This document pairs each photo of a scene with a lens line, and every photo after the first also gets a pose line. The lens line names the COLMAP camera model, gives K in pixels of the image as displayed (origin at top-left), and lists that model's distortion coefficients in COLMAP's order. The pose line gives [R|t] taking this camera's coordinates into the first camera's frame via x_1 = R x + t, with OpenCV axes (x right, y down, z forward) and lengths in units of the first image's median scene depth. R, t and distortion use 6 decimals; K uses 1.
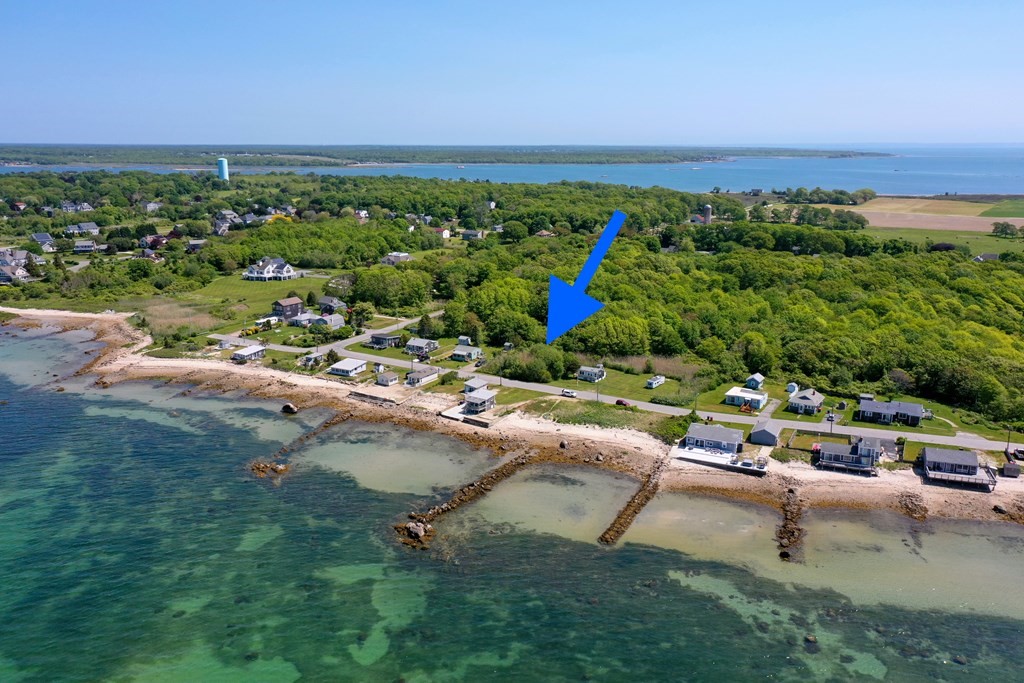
lens RADIAL K [[803.2, 0, 509.7], [0, 803.2, 336.3], [0, 0, 1]] dist [0.013200, 0.001348]
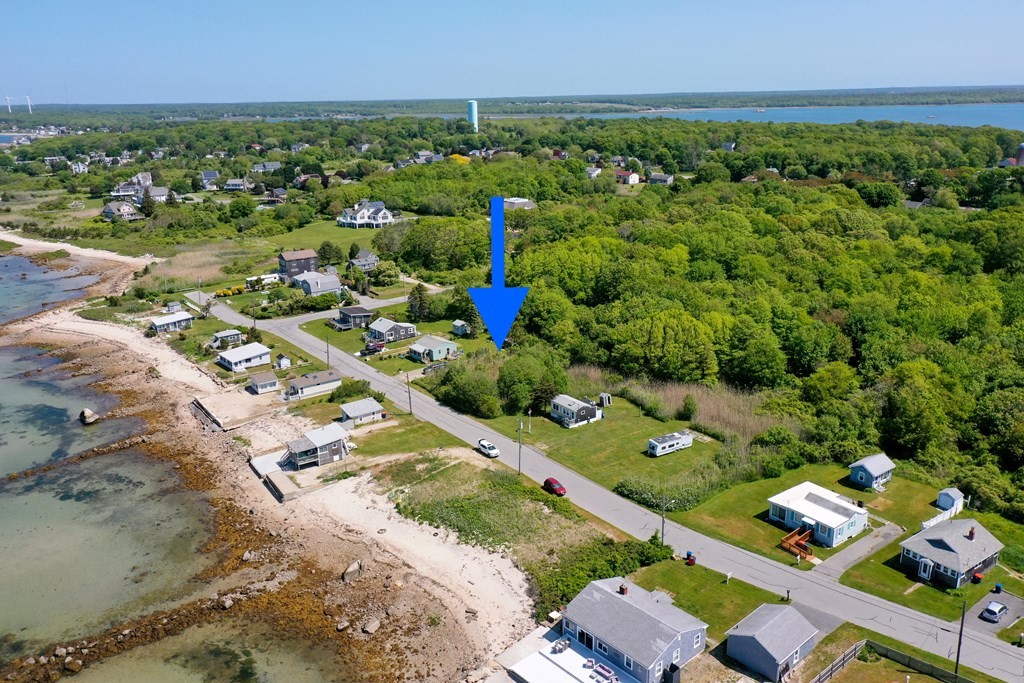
lens RADIAL K [[803.2, 0, 509.7], [0, 803.2, 336.3], [0, 0, 1]] dist [0.013200, 0.001348]
pose [[0.927537, 0.087070, -0.363448, 0.256366], [-0.065735, 0.995330, 0.070691, -0.042160], [0.367906, -0.041677, 0.928929, 0.444479]]
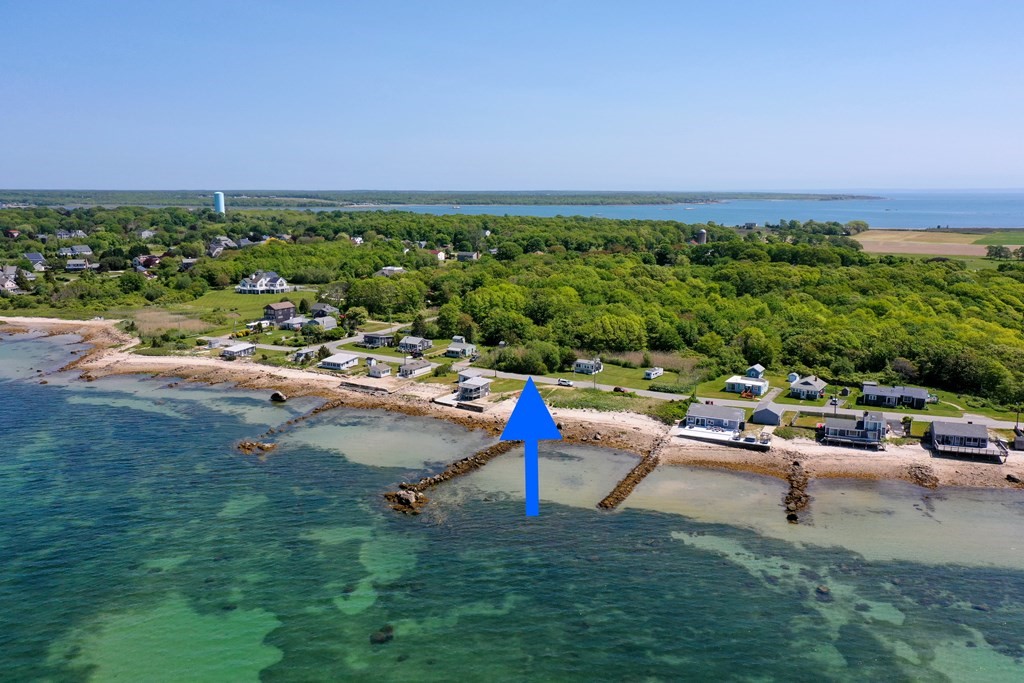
lens RADIAL K [[803.2, 0, 509.7], [0, 803.2, 336.3], [0, 0, 1]] dist [0.013200, 0.001348]
pose [[0.999982, -0.001191, 0.005865, 0.000328], [0.001514, 0.998463, -0.055406, 0.062351], [-0.005790, 0.055414, 0.998447, 0.020043]]
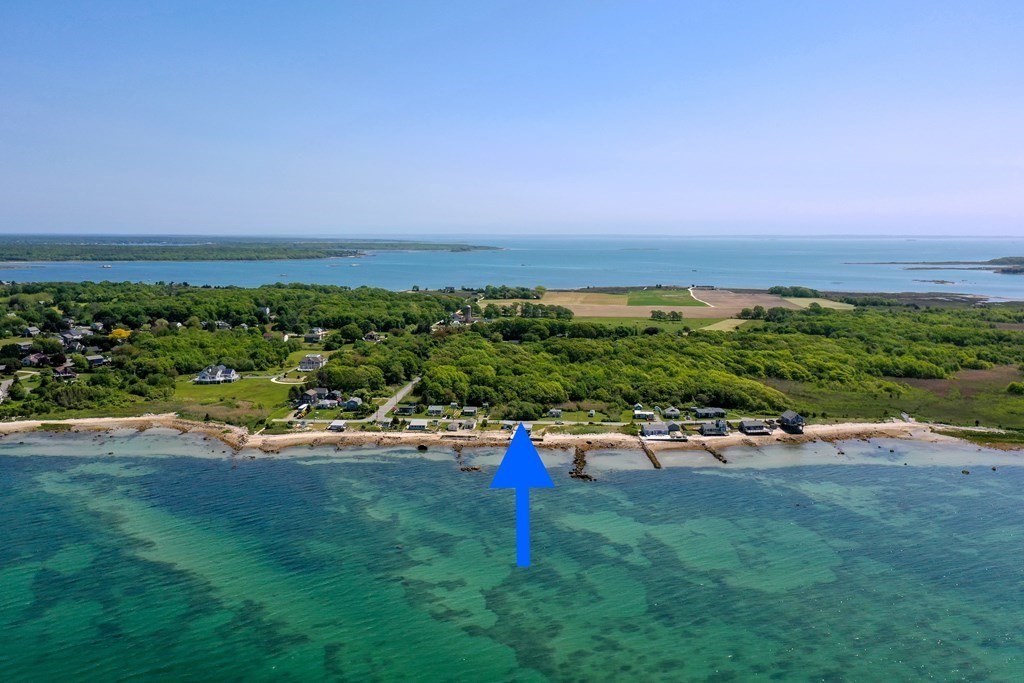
lens RADIAL K [[832.2, 0, 512.0], [0, 832.2, 341.5], [0, 0, 1]] dist [0.009892, 0.001999]
pose [[0.889957, -0.055820, 0.452616, -0.774753], [0.102931, 0.991457, -0.080115, 0.026570], [-0.444278, 0.117887, 0.888099, -0.570560]]
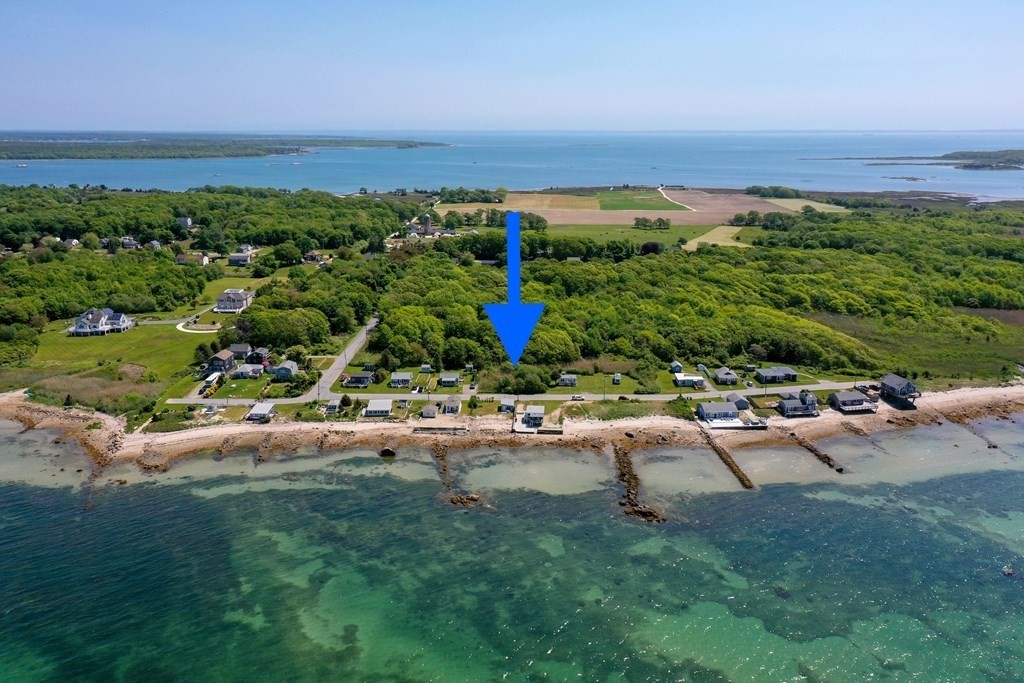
lens RADIAL K [[803.2, 0, 509.7], [0, 803.2, 336.3], [0, 0, 1]] dist [0.013200, 0.001348]
pose [[0.858776, -0.127052, 0.496349, -0.584673], [0.118472, 0.991753, 0.048883, -0.092312], [-0.498466, 0.016824, 0.866746, -0.054093]]
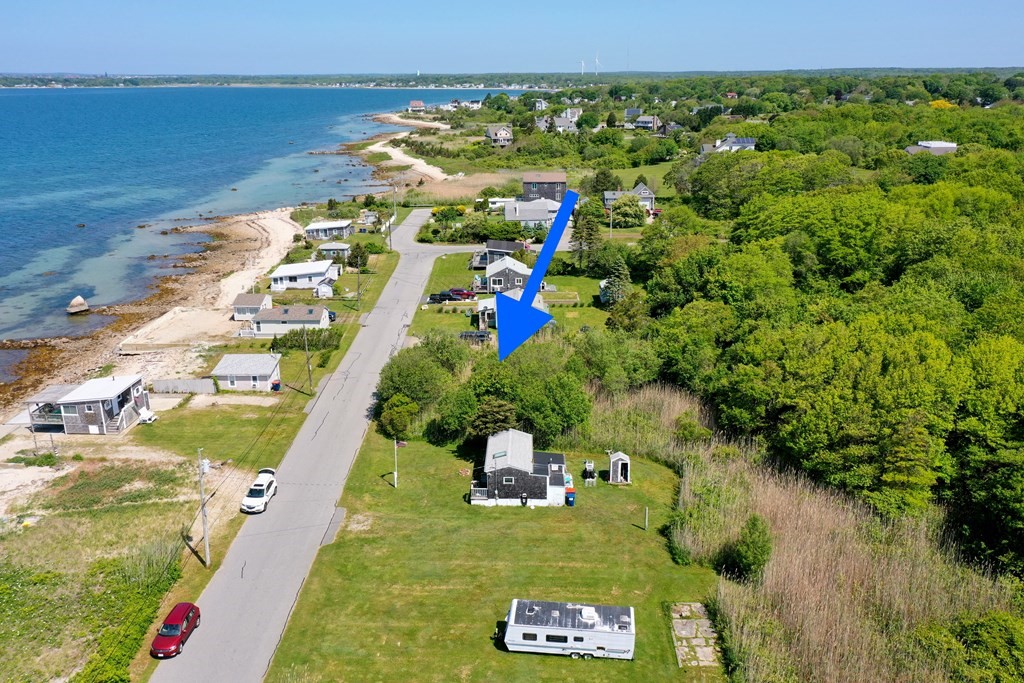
lens RADIAL K [[803.2, 0, 509.7], [0, 803.2, 336.3], [0, 0, 1]] dist [0.013200, 0.001348]
pose [[0.510414, 0.258100, -0.820282, 0.301693], [-0.190637, 0.964121, 0.184736, -0.044311], [0.838531, 0.062084, 0.541305, 0.831363]]
